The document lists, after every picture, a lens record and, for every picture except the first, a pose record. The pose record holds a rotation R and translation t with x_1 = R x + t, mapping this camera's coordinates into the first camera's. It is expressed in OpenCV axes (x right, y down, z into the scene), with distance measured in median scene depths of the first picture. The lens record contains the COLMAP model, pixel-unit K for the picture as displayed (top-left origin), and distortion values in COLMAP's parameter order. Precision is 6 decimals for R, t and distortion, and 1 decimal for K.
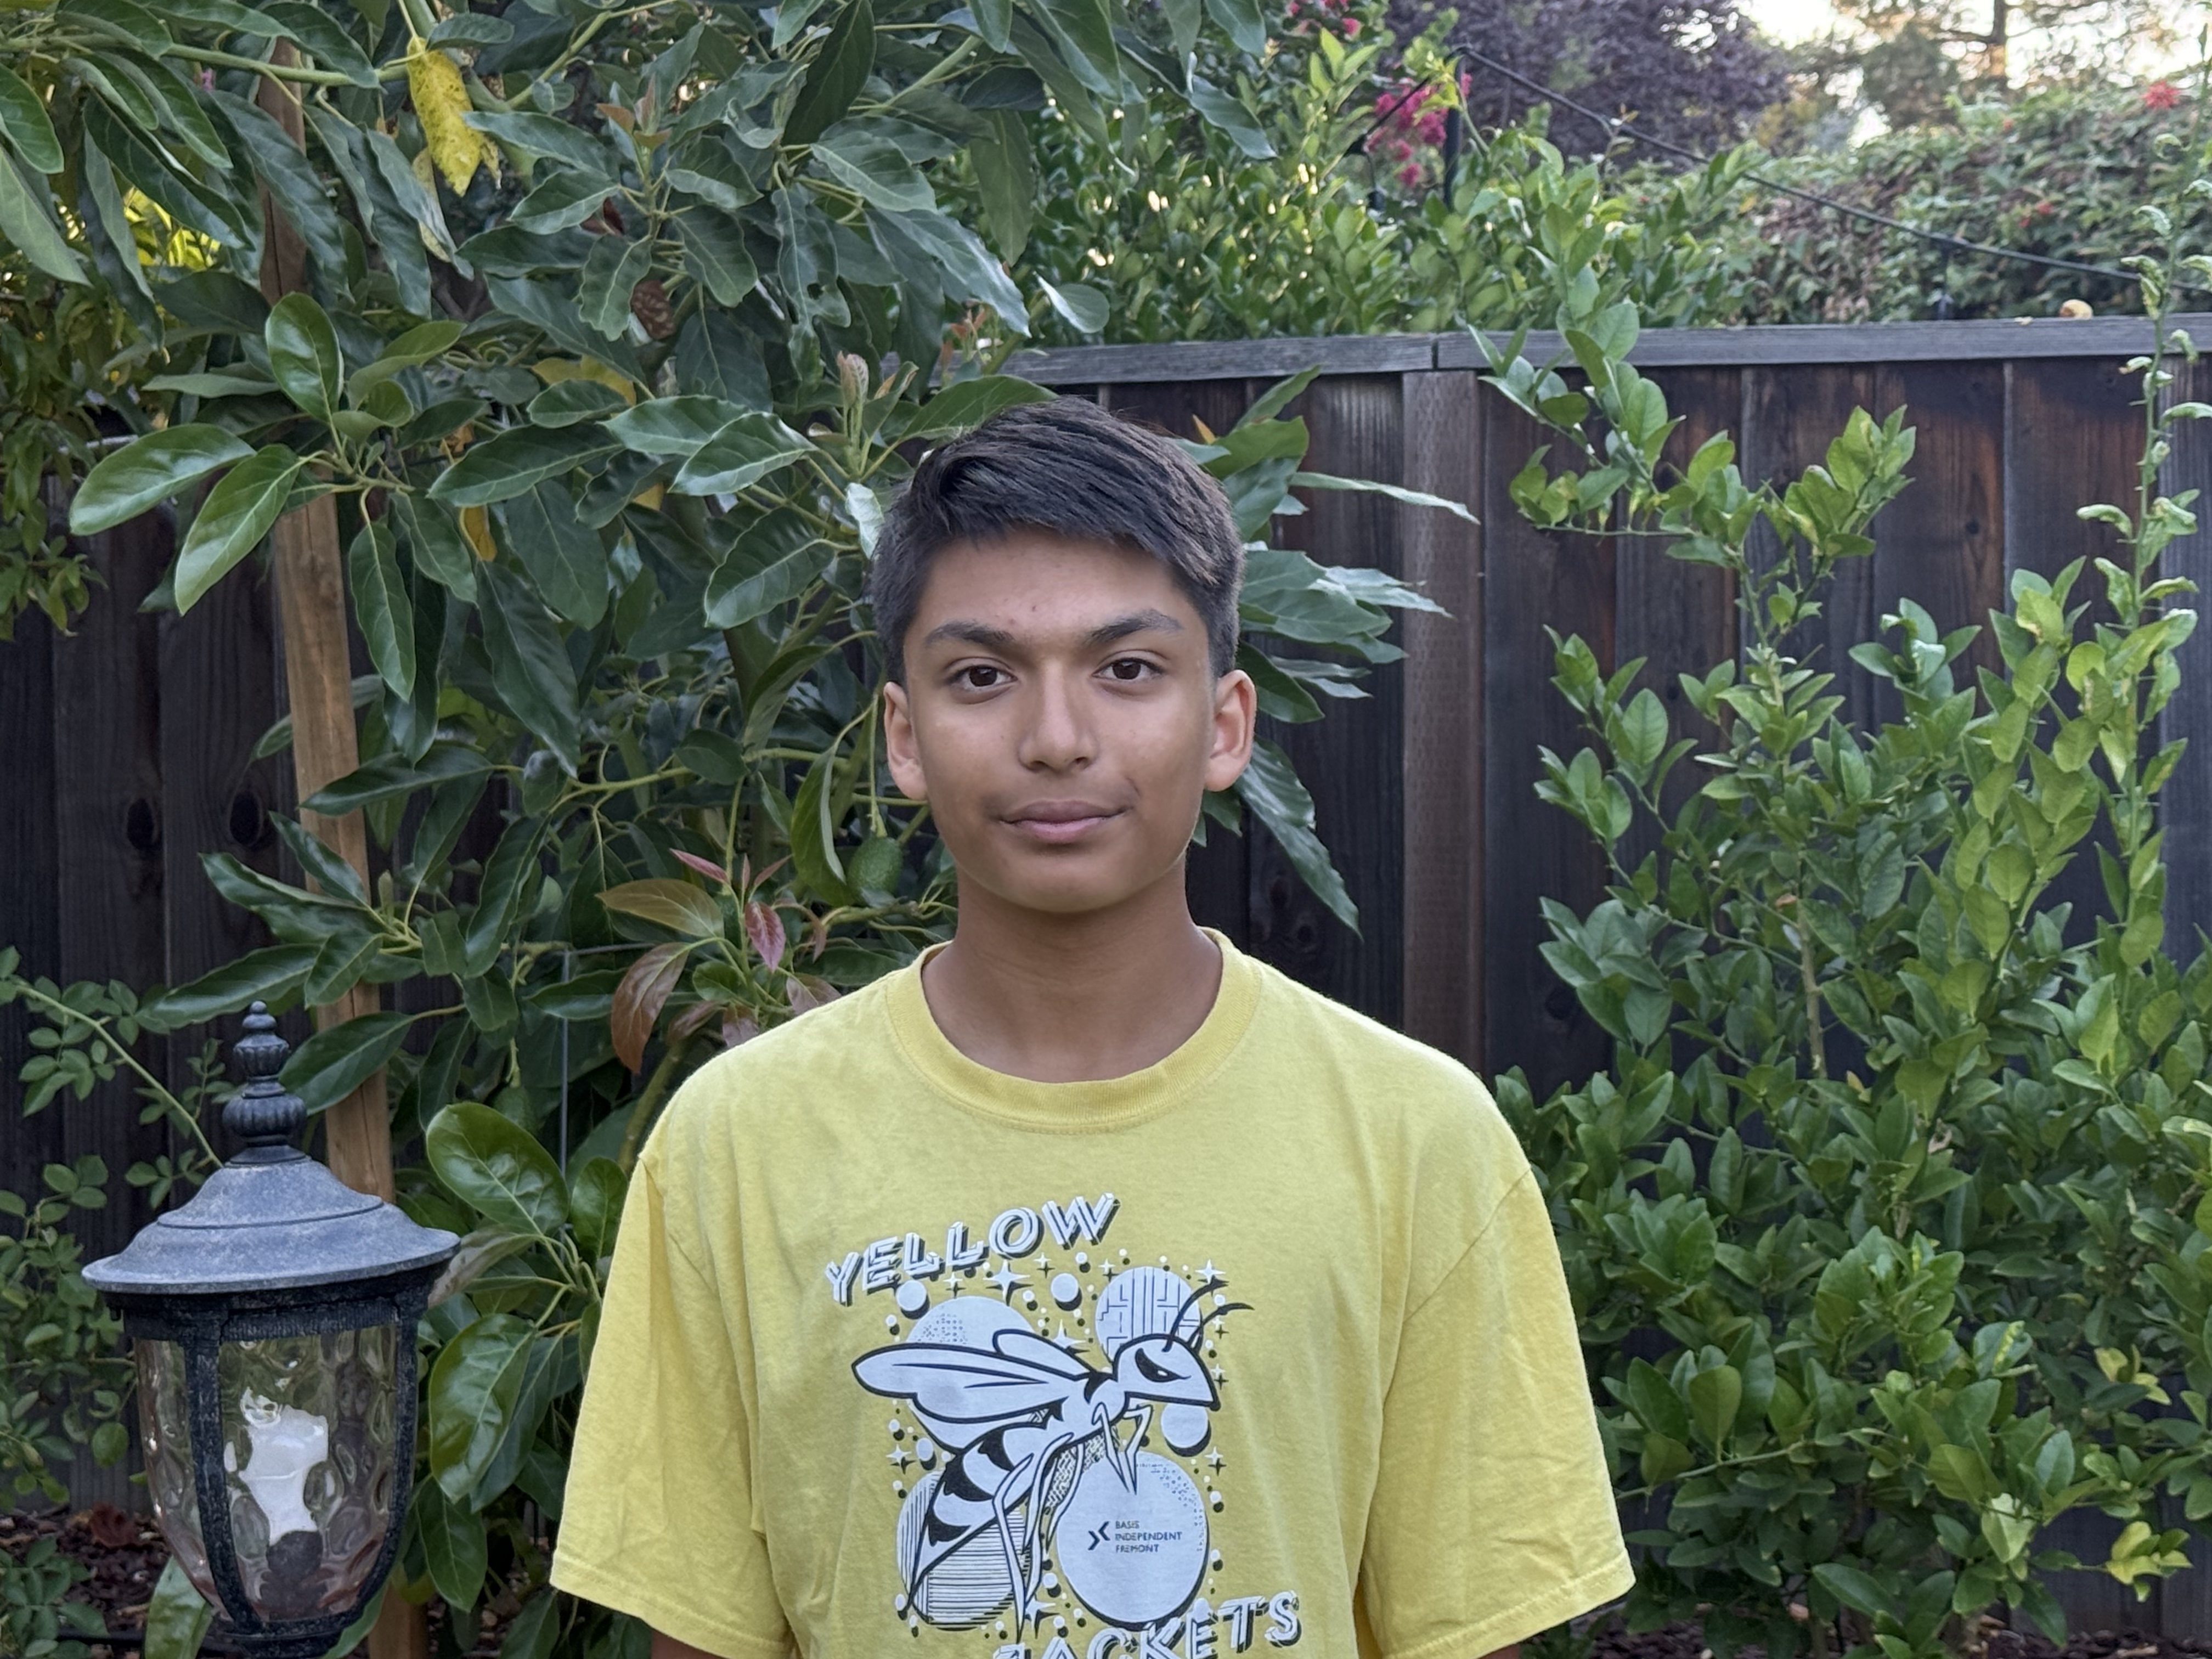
lens RADIAL K [[4257.4, 0, 1112.4], [0, 4257.4, 833.5], [0, 0, 1]] dist [0.156312, 0.000000]
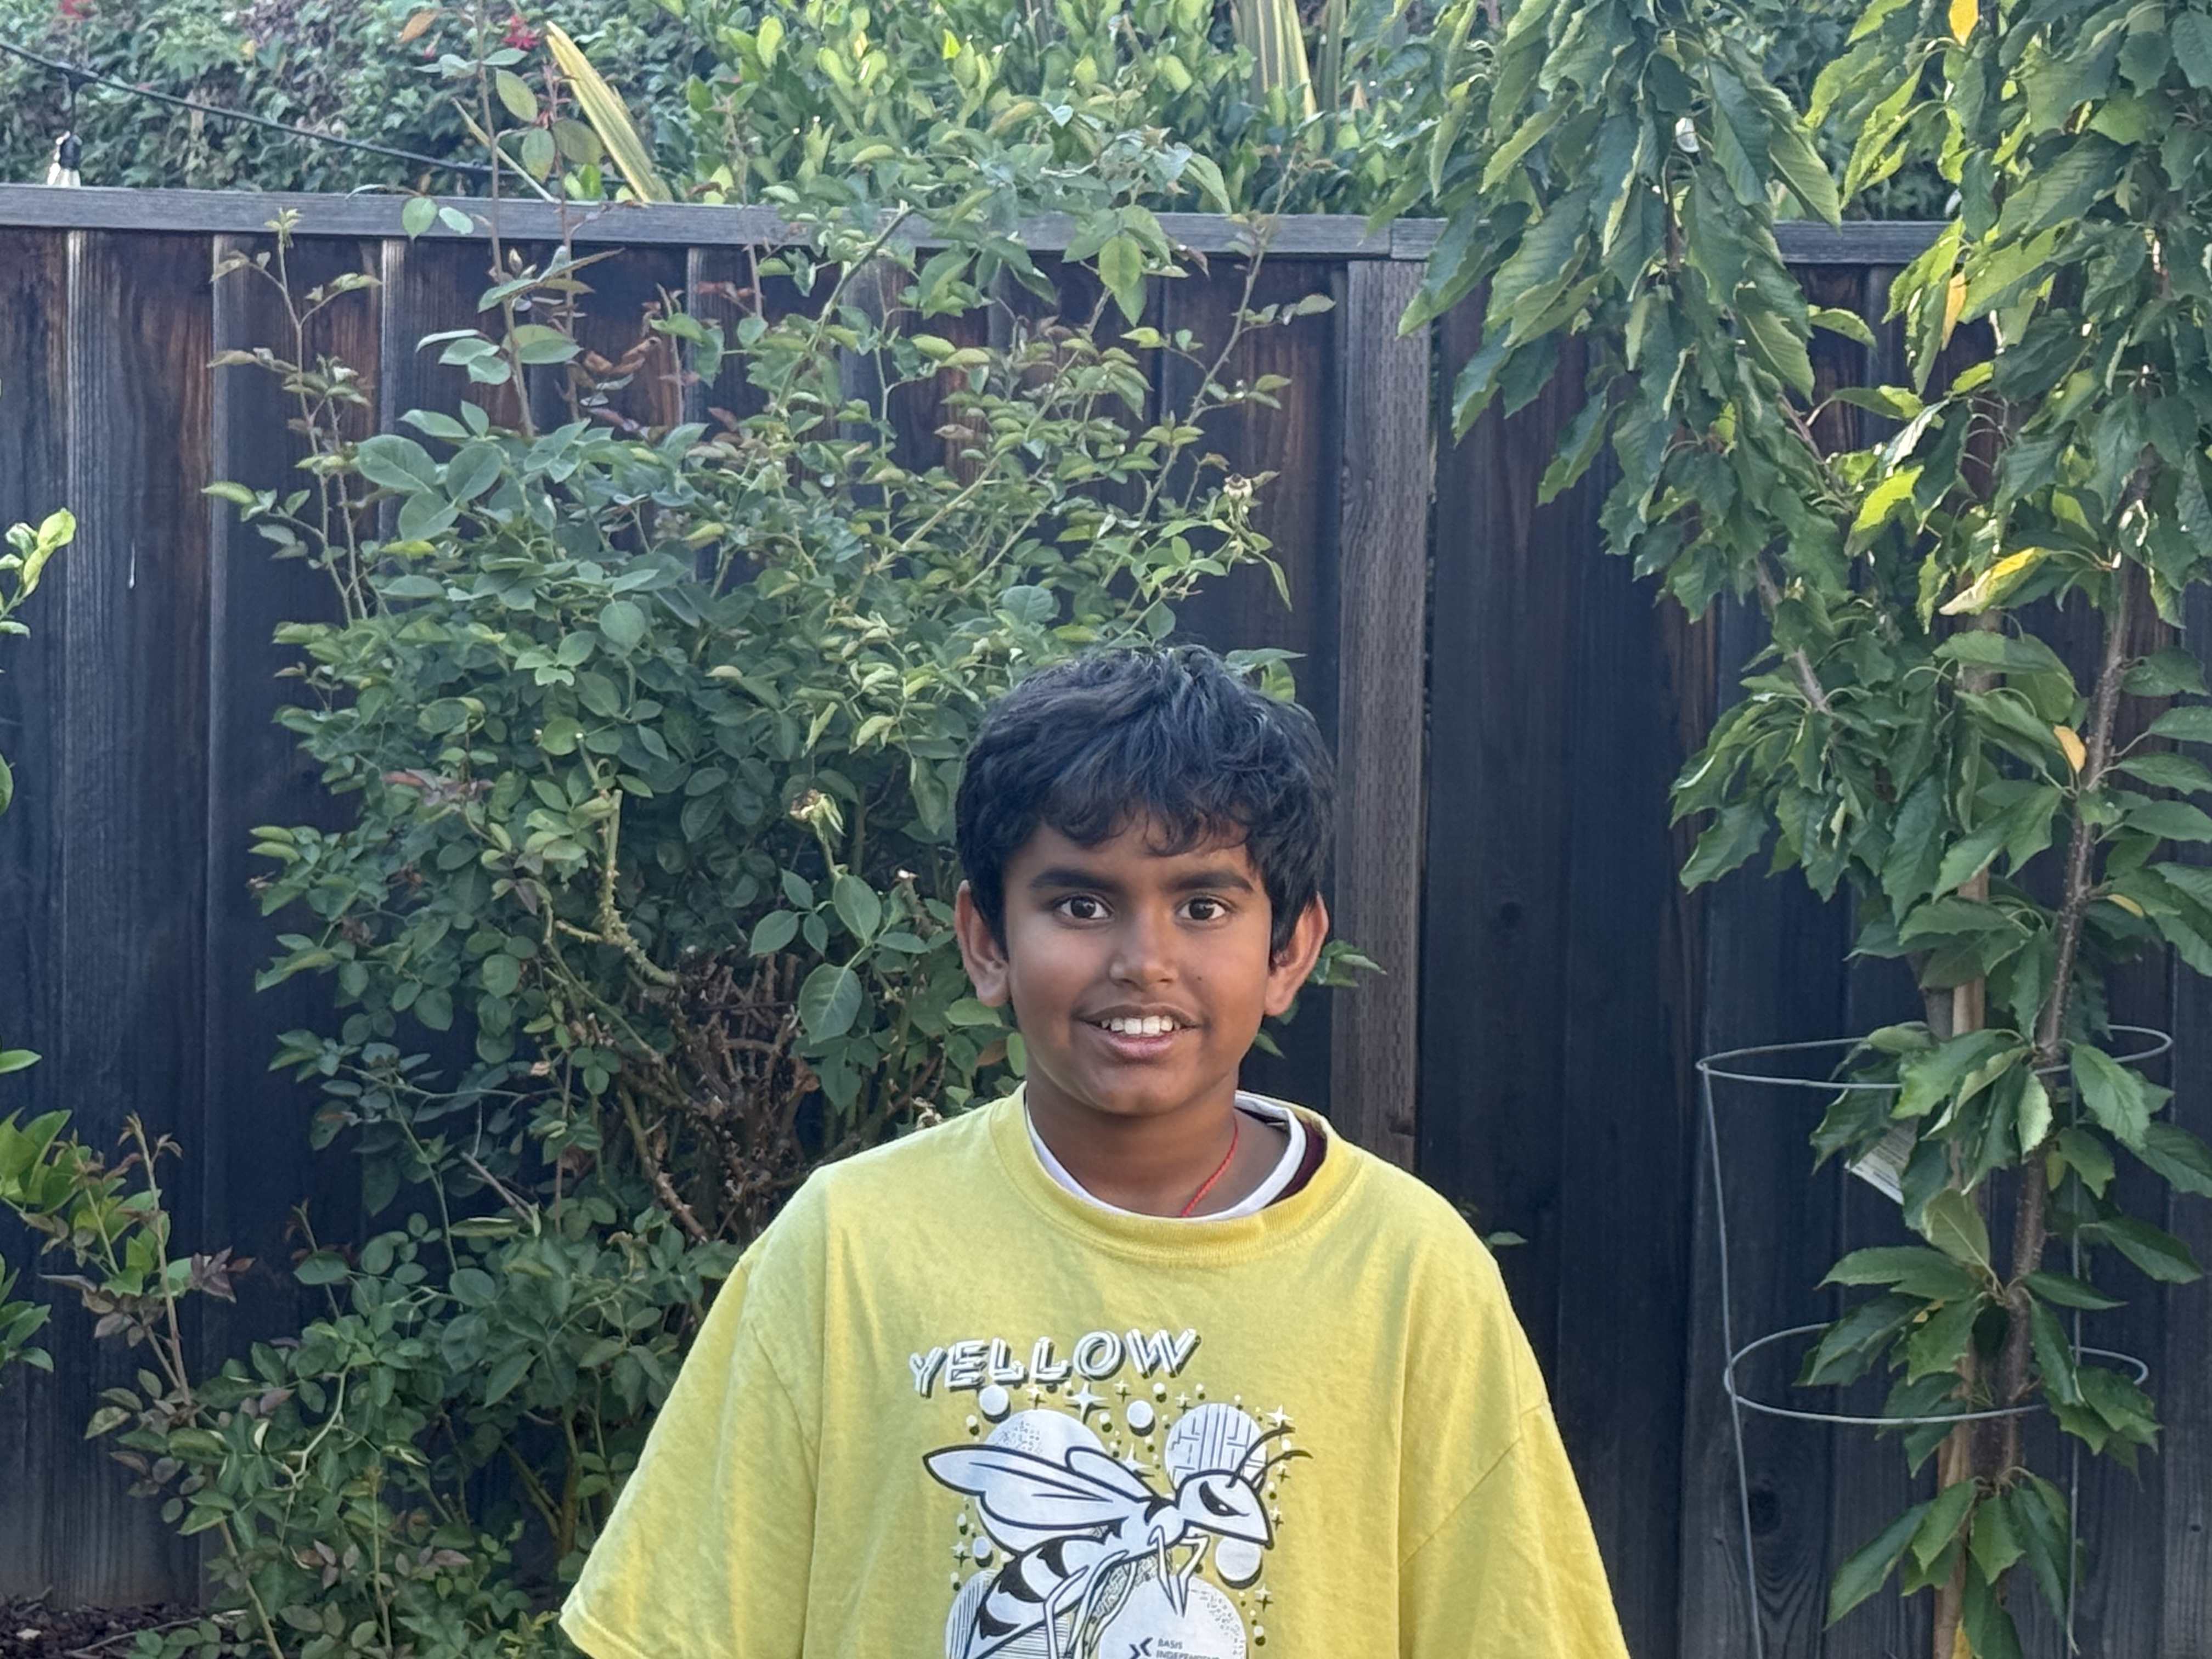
lens RADIAL K [[5464.7, 0, 1108.7], [0, 5464.7, 847.8], [0, 0, 1]] dist [0.150247, 0.000000]
pose [[0.972424, 0.014199, 0.232787, 0.284927], [-0.017226, 0.999791, 0.010976, 0.007957], [-0.232583, -0.014684, 0.972466, -0.286845]]
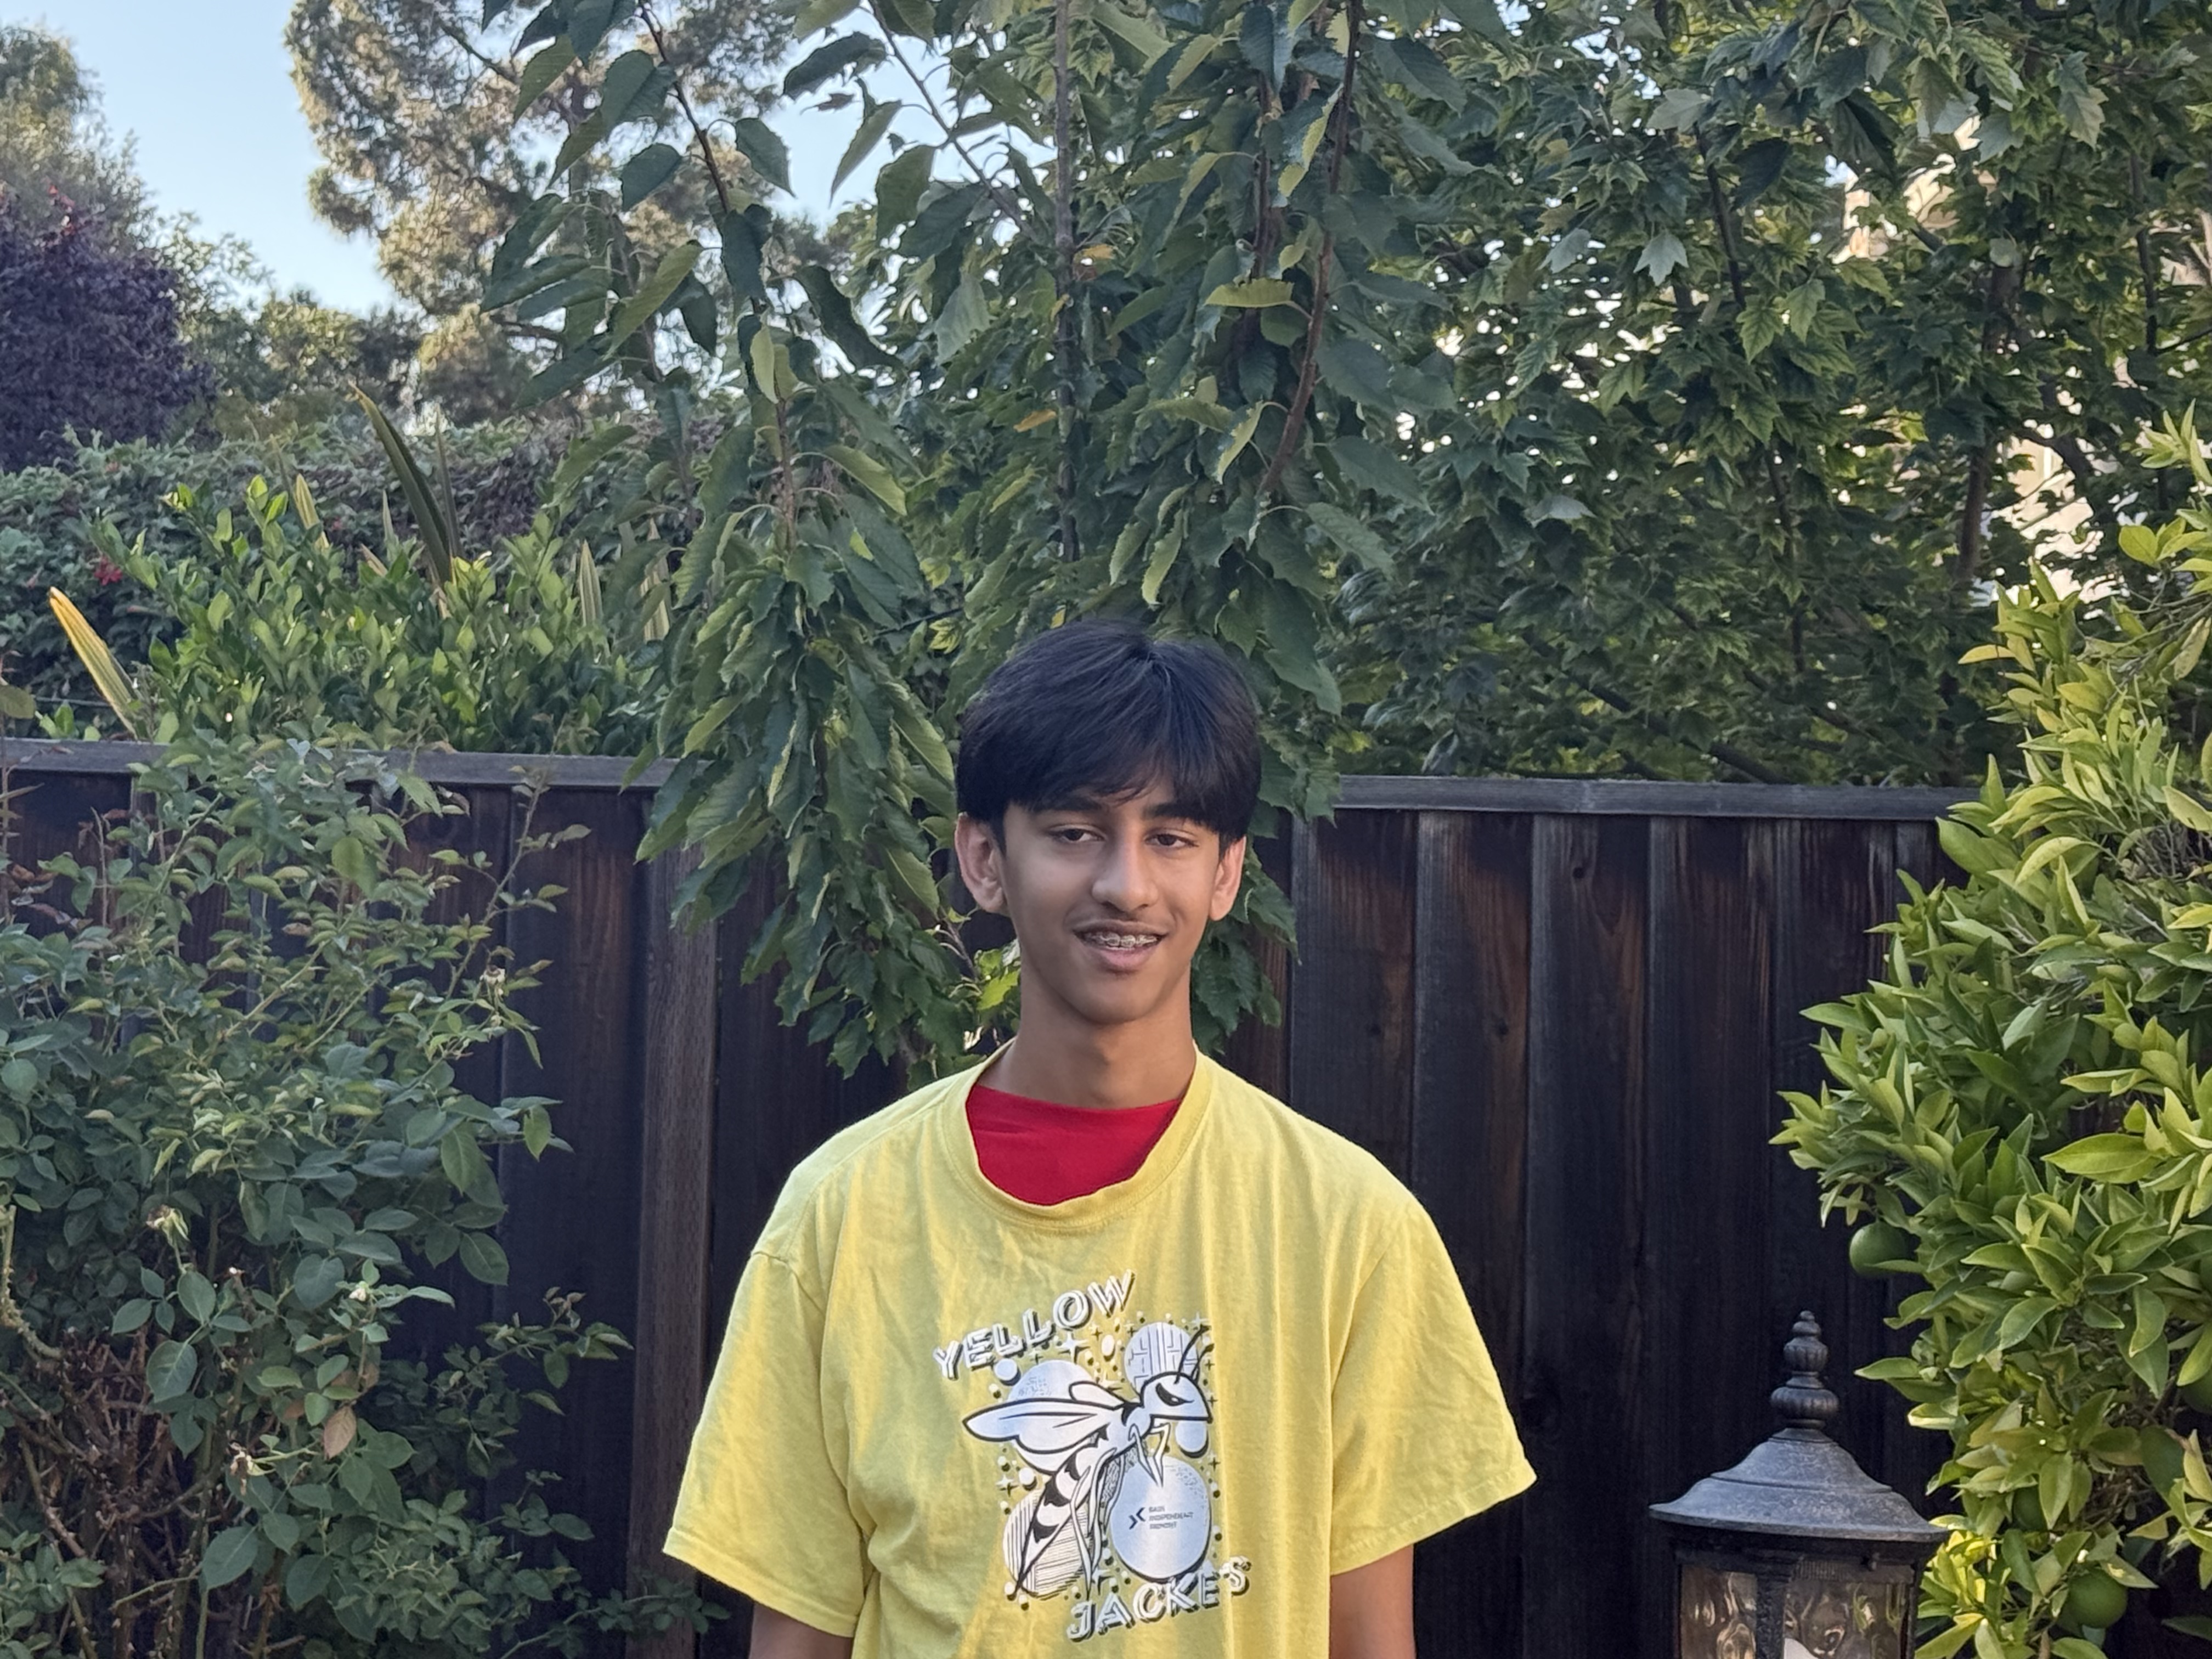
lens RADIAL K [[4785.6, 0, 1054.6], [0, 4785.6, 852.7], [0, 0, 1]] dist [0.165849, 0.000000]
pose [[0.952782, 0.042404, 0.300679, 0.324572], [-0.020770, 0.996983, -0.074788, 0.006738], [-0.302943, 0.065012, 0.950789, -0.488108]]
